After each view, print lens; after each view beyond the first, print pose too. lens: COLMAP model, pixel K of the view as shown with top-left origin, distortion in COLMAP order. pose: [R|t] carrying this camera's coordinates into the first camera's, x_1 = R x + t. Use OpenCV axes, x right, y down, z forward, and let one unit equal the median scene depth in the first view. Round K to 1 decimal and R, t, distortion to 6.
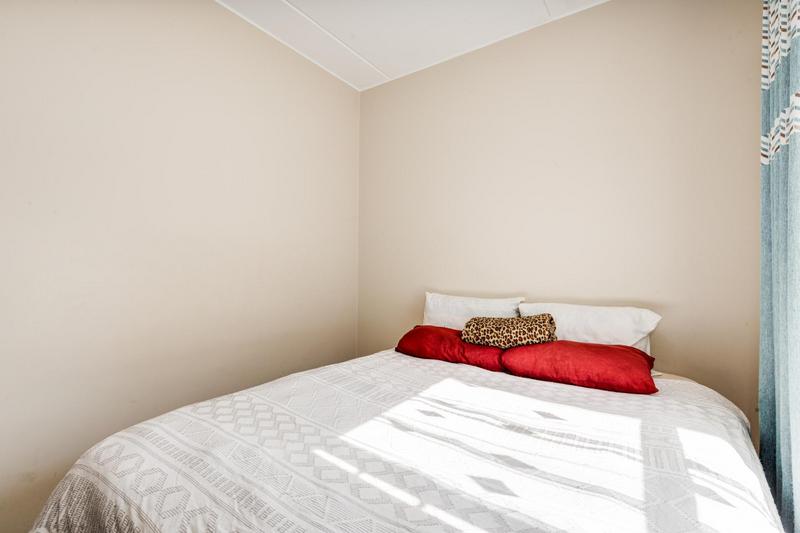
lens RADIAL K [[351.0, 0, 400.4], [0, 351.0, 265.7], [0, 0, 1]] dist [0.003047, 0.000564]
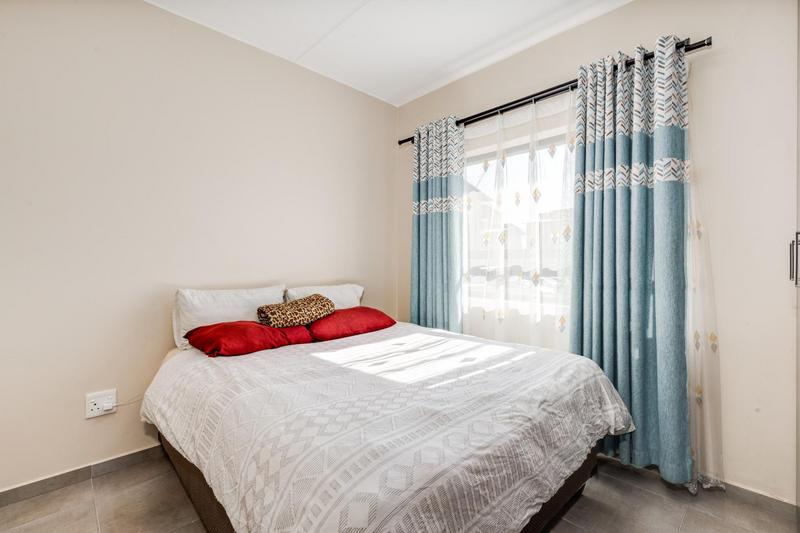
lens RADIAL K [[351.0, 0, 400.1], [0, 351.0, 263.7], [0, 0, 1]] dist [0.003047, 0.000564]
pose [[0.207550, -0.011482, 0.978157, -1.418948], [-0.004106, 0.999912, 0.012609, 0.006355], [-0.978216, -0.006633, 0.207485, 0.711549]]
